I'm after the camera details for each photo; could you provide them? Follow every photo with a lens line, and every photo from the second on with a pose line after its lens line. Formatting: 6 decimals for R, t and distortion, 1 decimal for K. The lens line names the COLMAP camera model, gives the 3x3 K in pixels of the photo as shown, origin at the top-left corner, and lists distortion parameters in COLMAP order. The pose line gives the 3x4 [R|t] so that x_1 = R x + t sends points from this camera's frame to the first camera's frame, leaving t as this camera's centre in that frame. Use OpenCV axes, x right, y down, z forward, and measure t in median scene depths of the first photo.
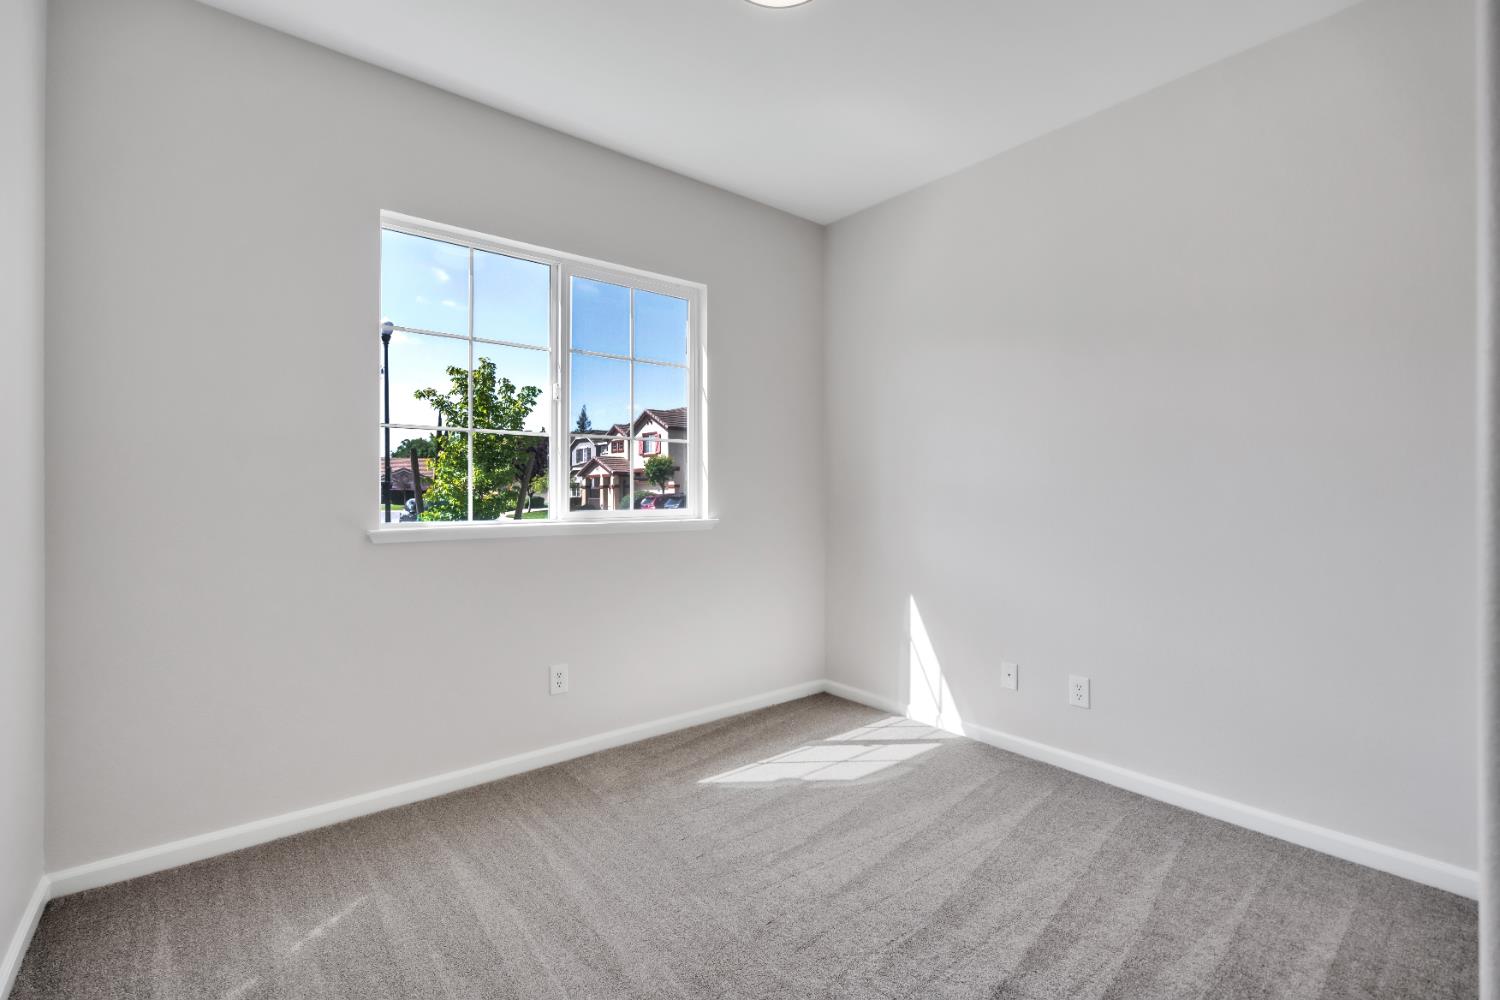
lens RADIAL K [[669.6, 0, 747.3], [0, 669.6, 496.2], [0, 0, 1]] dist [-0.001226, 0.000385]
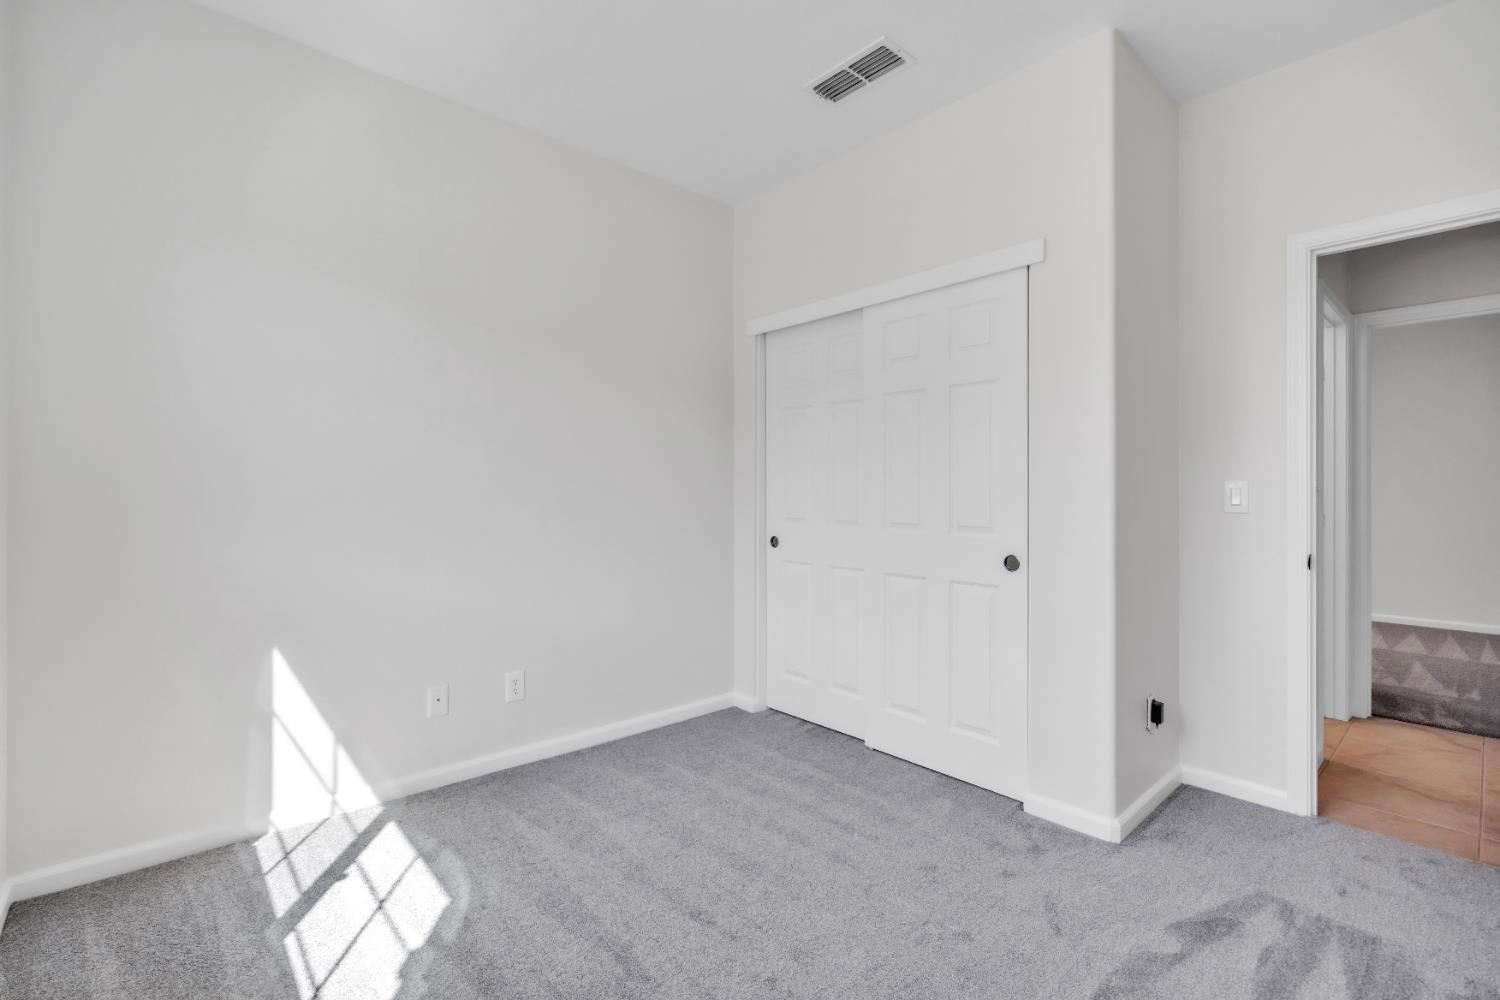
lens RADIAL K [[669.6, 0, 747.3], [0, 669.6, 496.2], [0, 0, 1]] dist [-0.001226, 0.000385]
pose [[-0.045574, -0.016819, 0.998819, -0.535643], [-0.005611, 0.999847, 0.016581, -0.023063], [-0.998945, -0.004849, -0.045661, 0.671485]]
